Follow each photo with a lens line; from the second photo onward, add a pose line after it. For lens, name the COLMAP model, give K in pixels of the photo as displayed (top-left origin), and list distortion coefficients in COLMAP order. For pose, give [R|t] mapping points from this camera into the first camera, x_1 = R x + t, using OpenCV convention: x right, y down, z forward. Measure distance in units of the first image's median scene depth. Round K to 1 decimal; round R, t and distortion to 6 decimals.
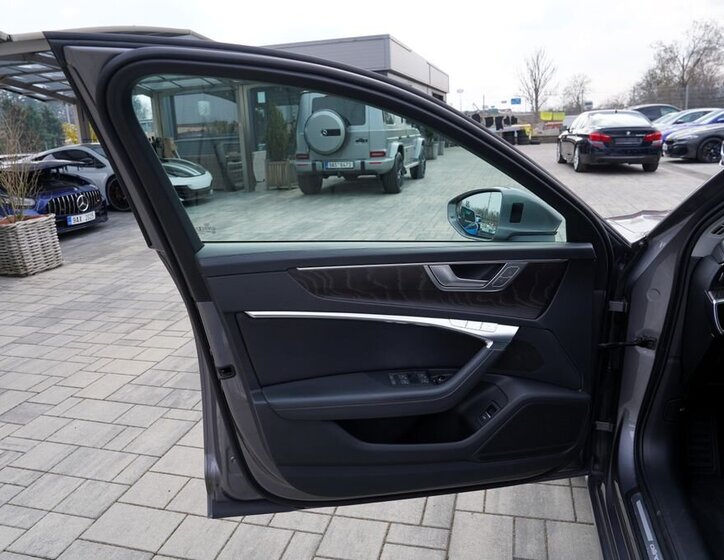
lens RADIAL K [[587.3, 0, 343.2], [0, 587.3, 277.5], [0, 0, 1]] dist [-0.075586, 0.030328]
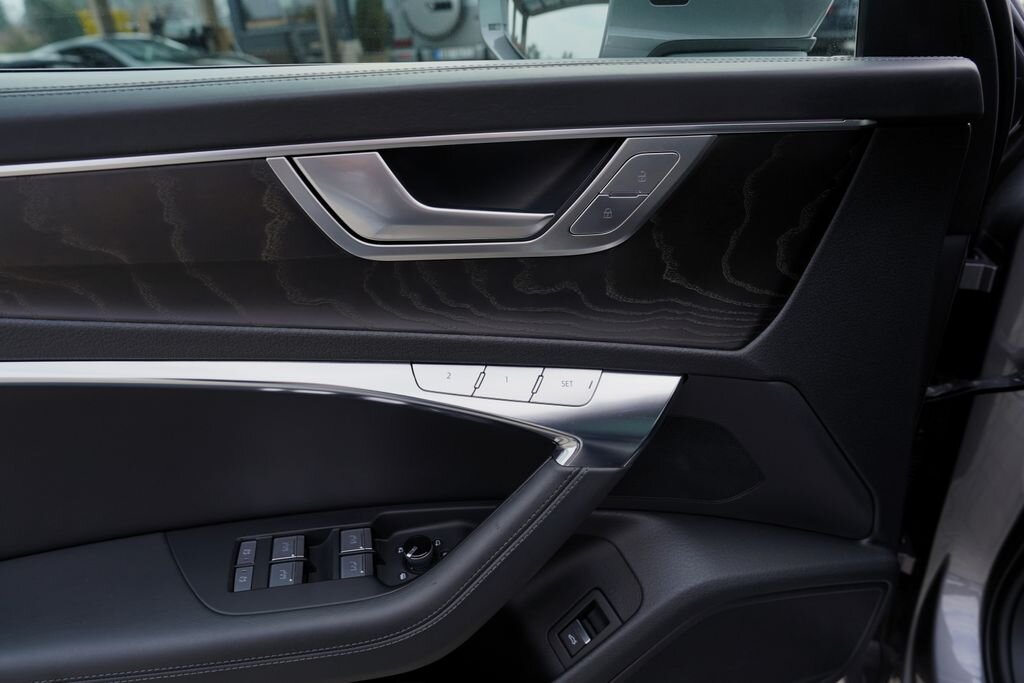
lens RADIAL K [[694.6, 0, 510.9], [0, 694.6, 334.0], [0, 0, 1]] dist [-0.049161, 0.021877]
pose [[0.999169, -0.035517, 0.020012, 0.217435], [0.031488, 0.984148, 0.174533, 0.003712], [-0.025893, -0.173758, 0.984448, 0.686690]]
